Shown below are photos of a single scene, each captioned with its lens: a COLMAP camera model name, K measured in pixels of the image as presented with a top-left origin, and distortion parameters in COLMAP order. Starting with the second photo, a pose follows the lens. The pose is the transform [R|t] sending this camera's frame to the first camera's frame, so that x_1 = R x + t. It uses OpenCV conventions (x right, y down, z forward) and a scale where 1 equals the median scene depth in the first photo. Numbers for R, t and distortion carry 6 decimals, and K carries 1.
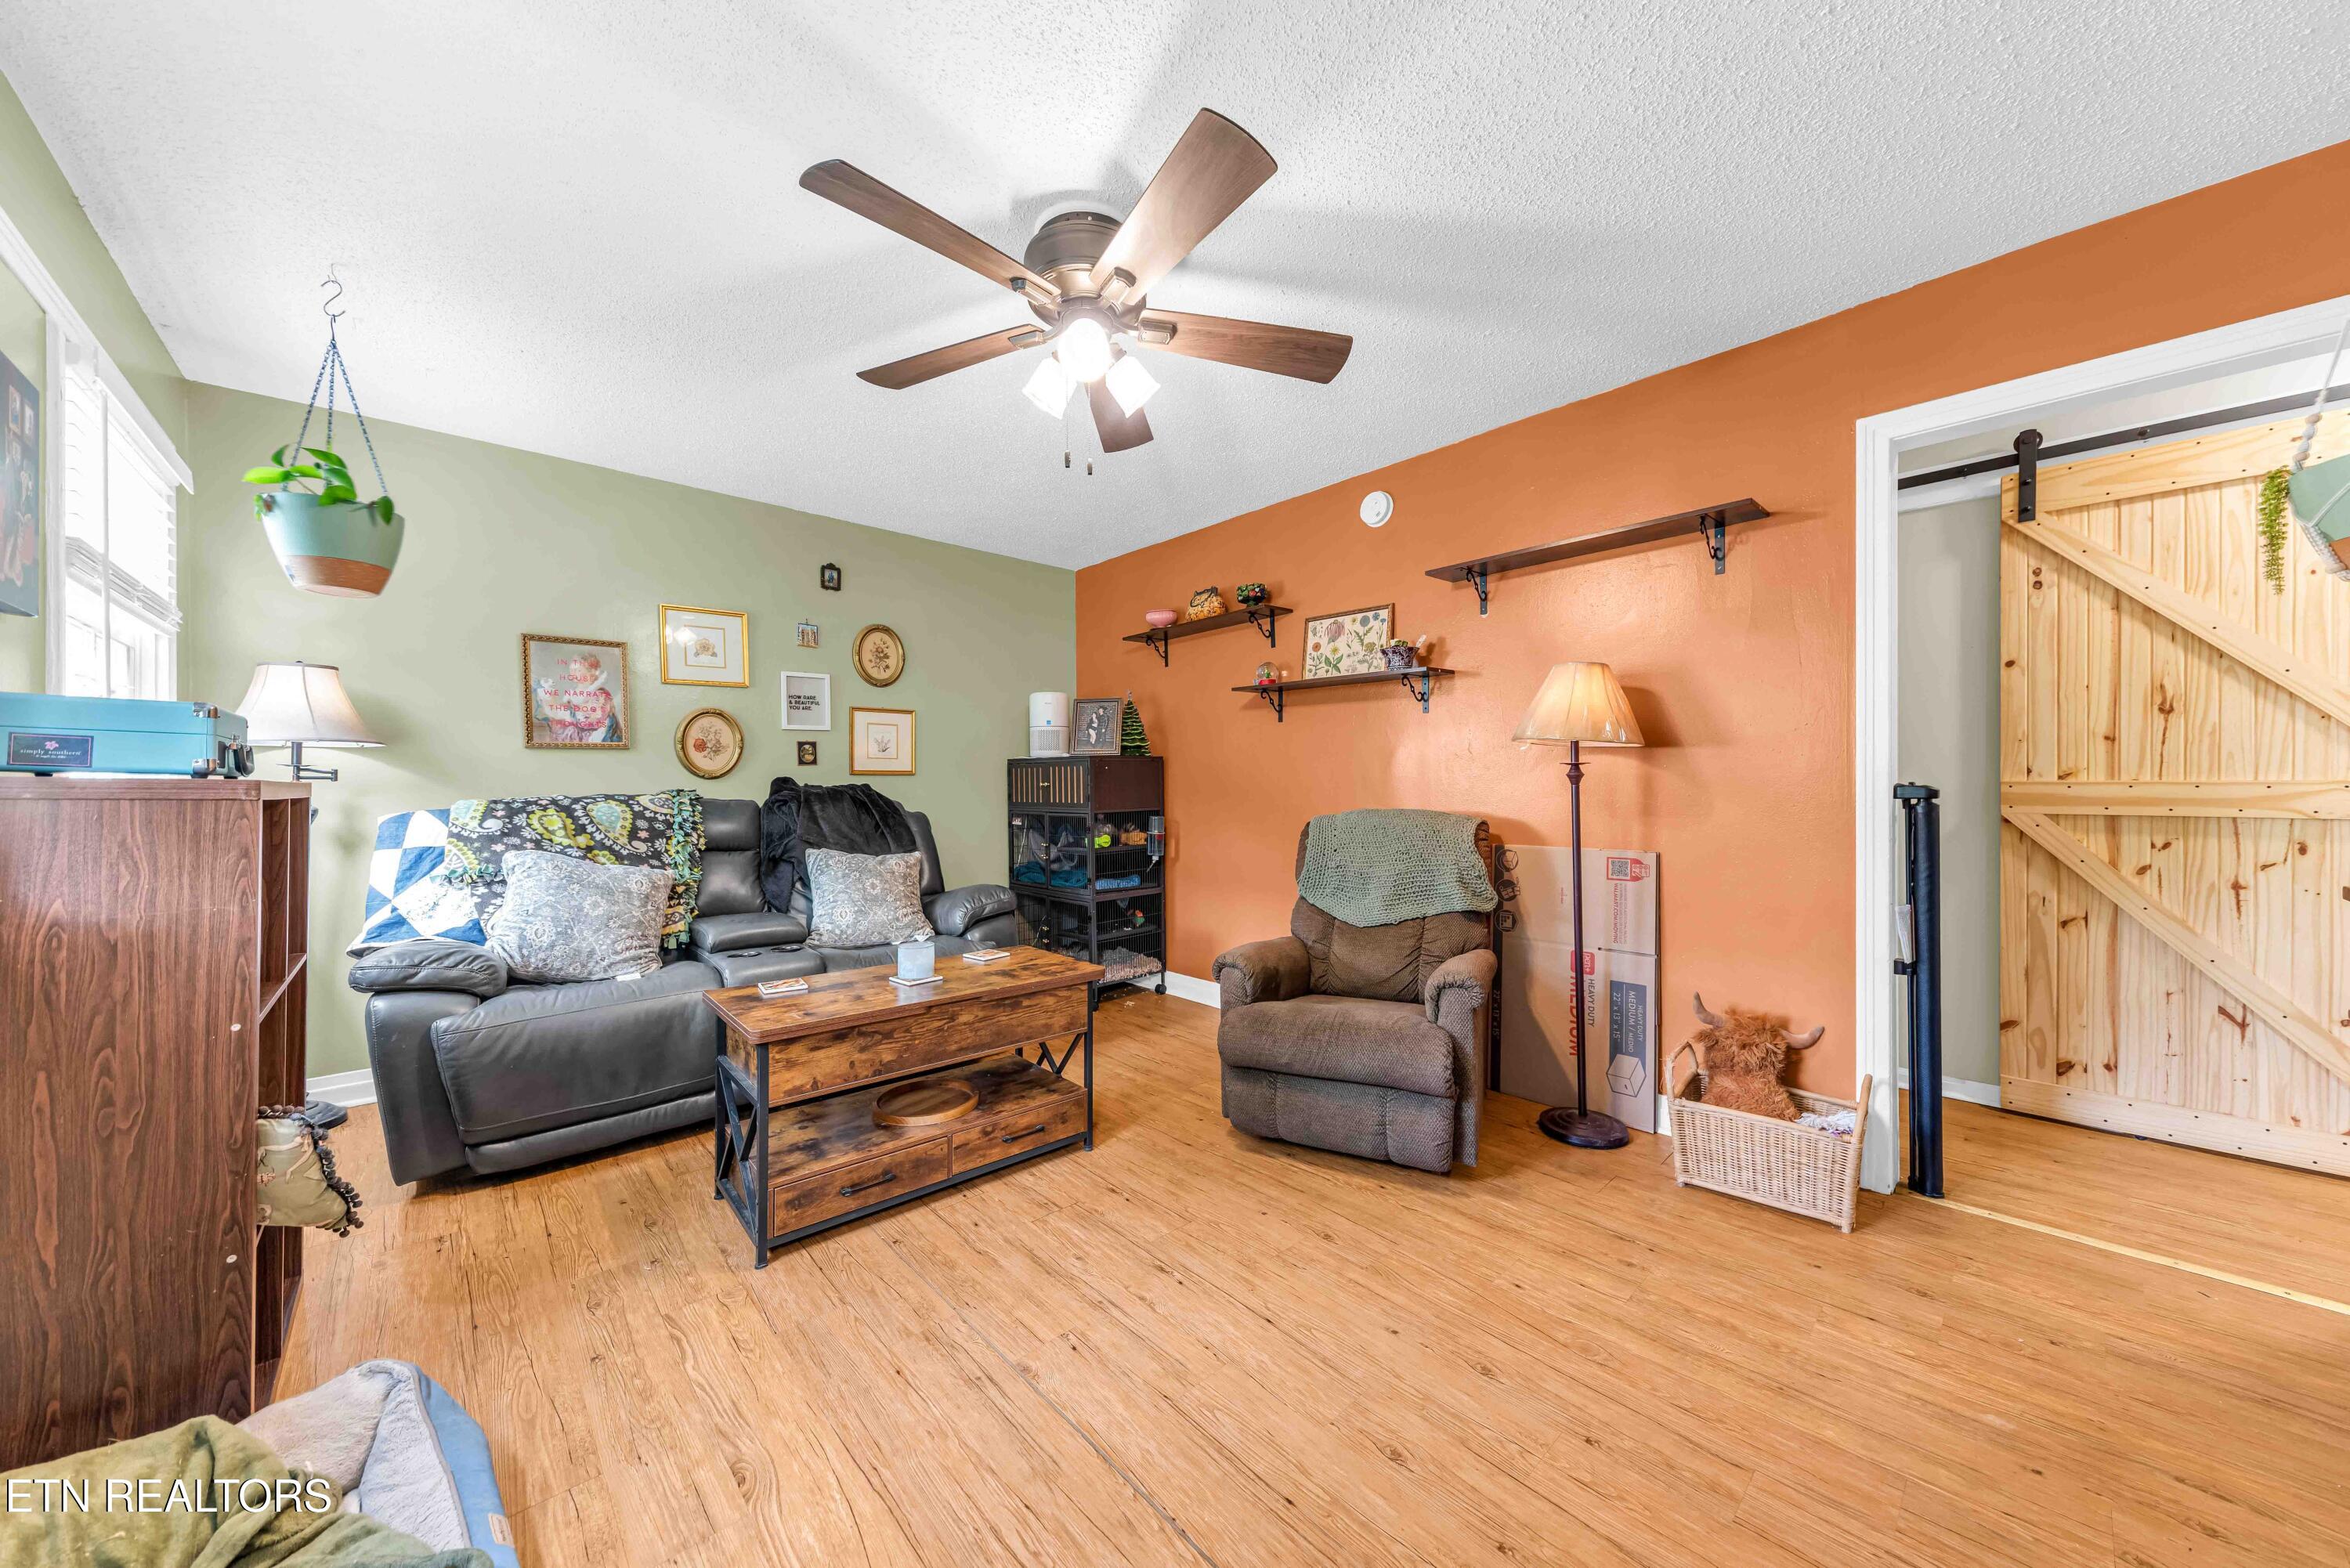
lens RADIAL K [[792.9, 0, 1174.9], [0, 792.9, 796.3], [0, 0, 1]] dist [0.000148, -0.000028]
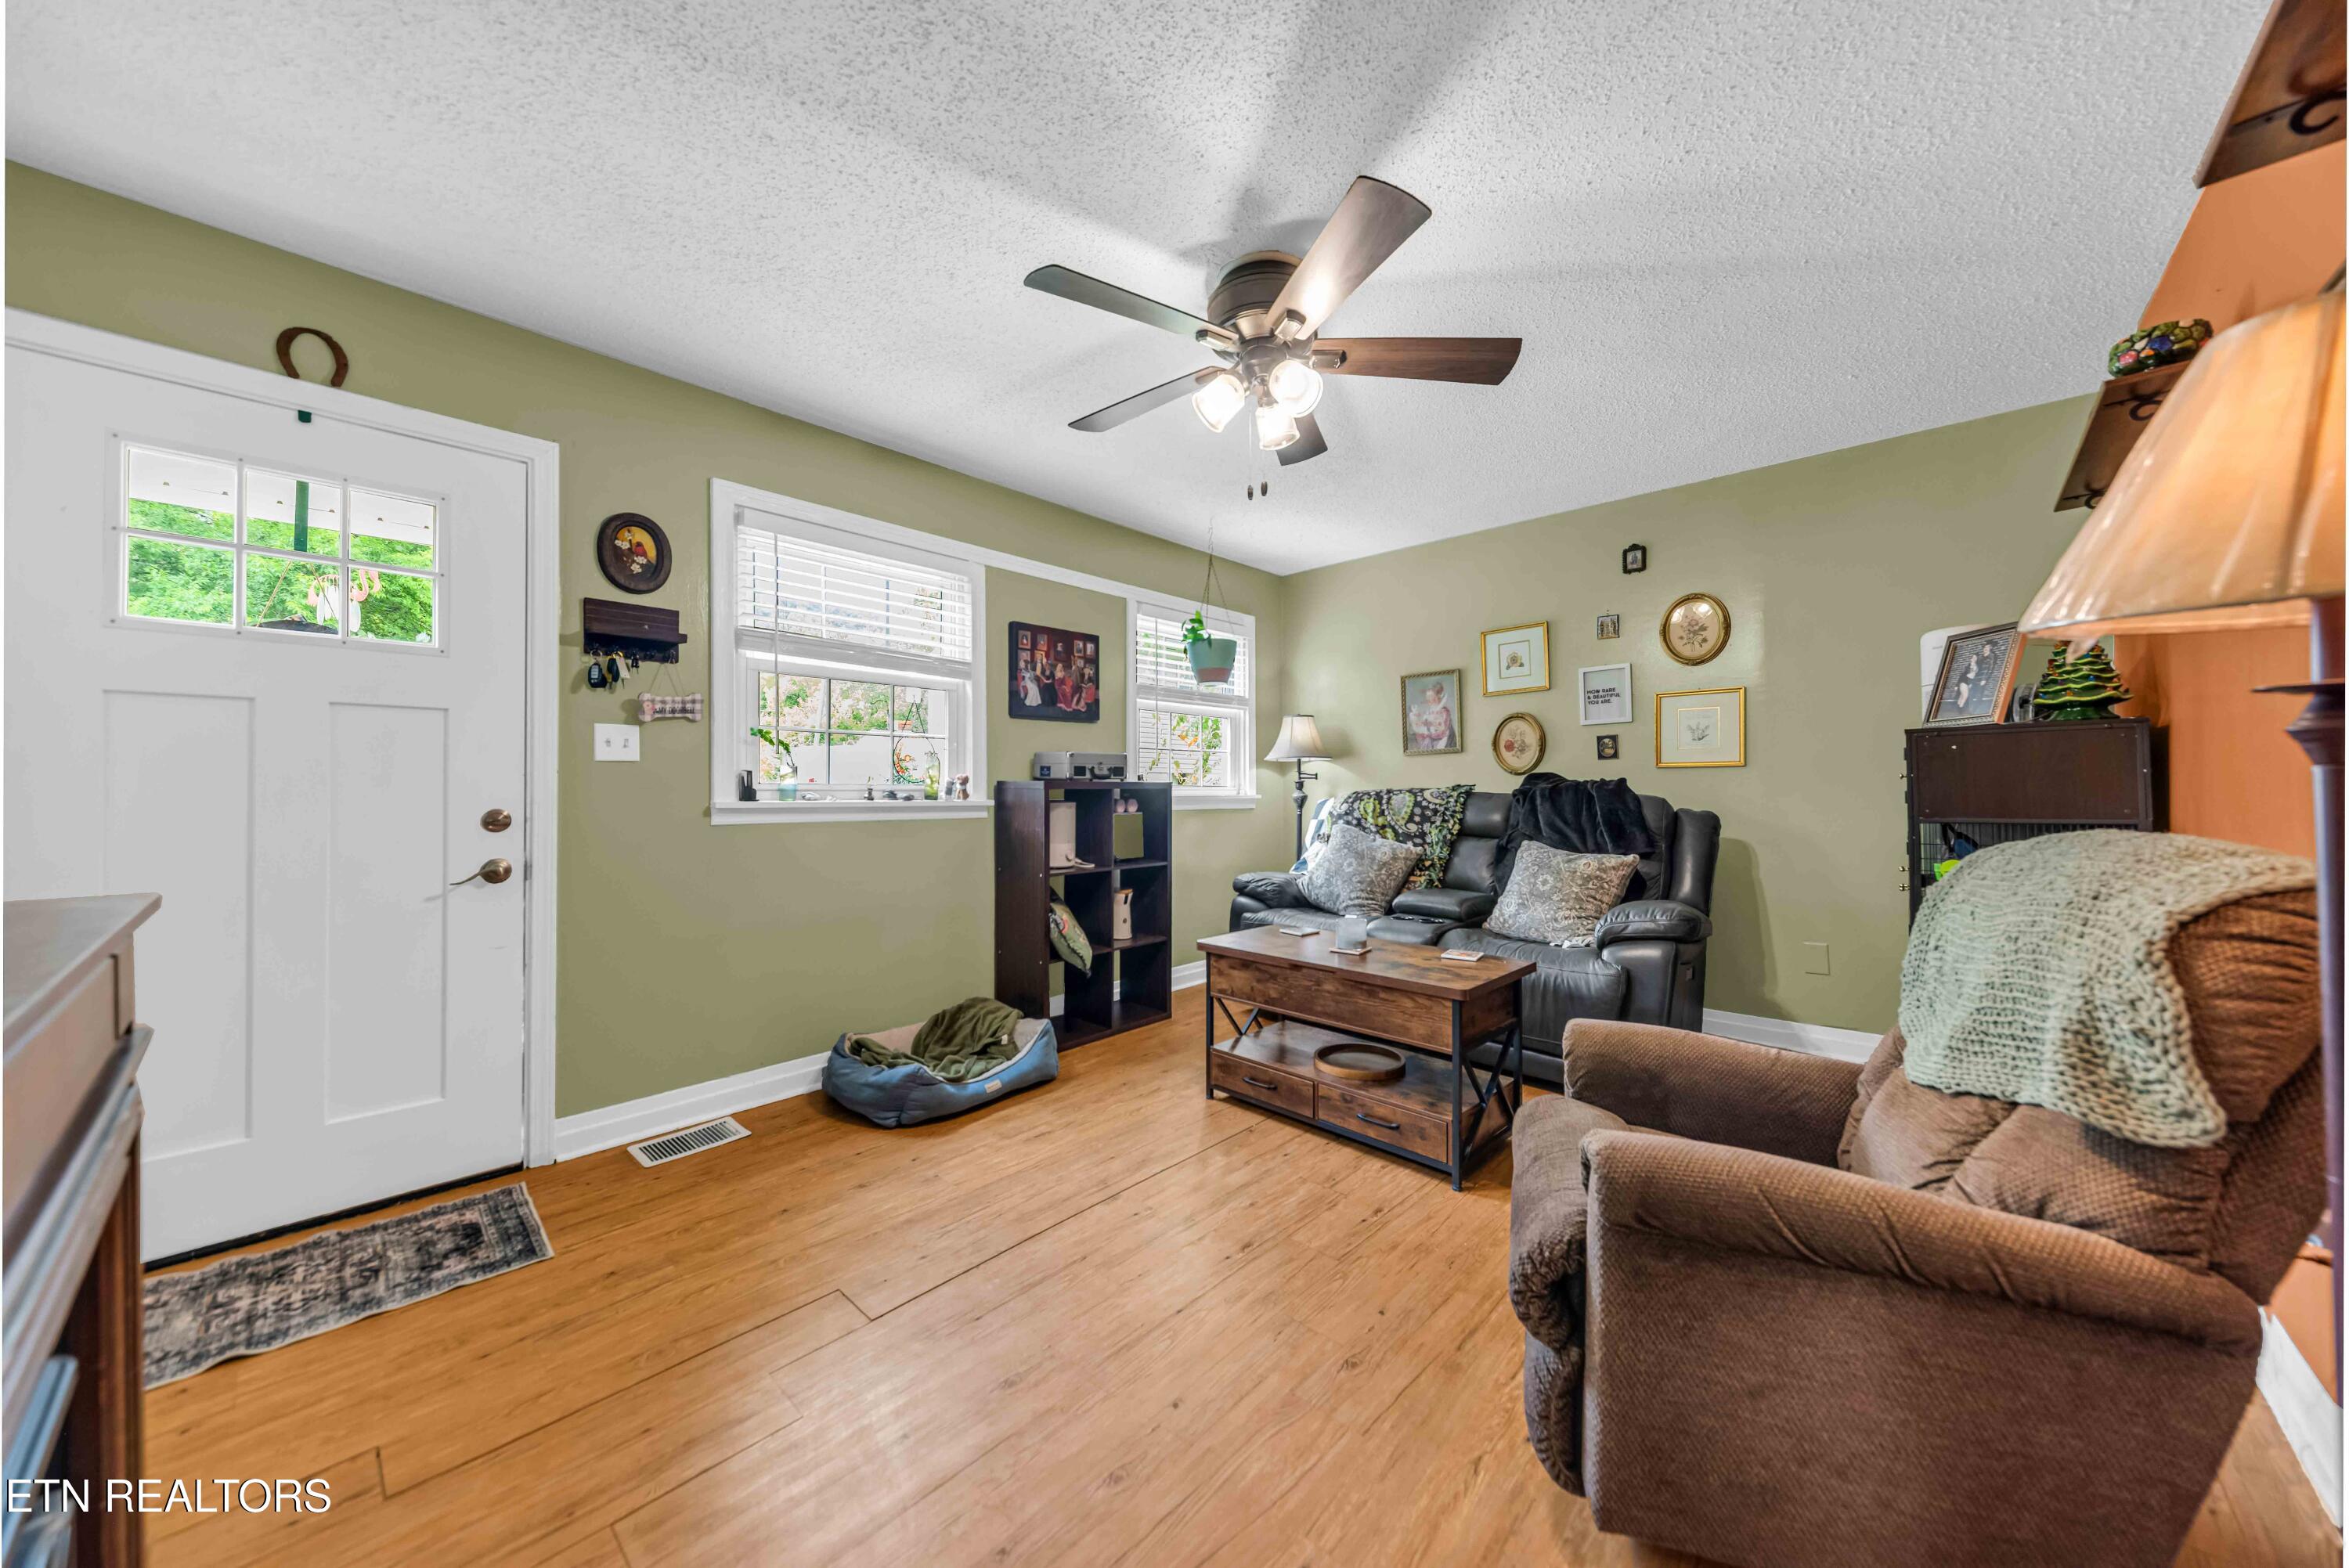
lens RADIAL K [[811.8, 0, 1178.3], [0, 811.8, 782.5], [0, 0, 1]] dist [0.001238, -0.000011]
pose [[0.081364, -0.001549, -0.996683, 0.588756], [-0.004976, 0.999986, -0.001960, -0.006781], [0.996672, 0.005119, 0.081355, 0.462846]]
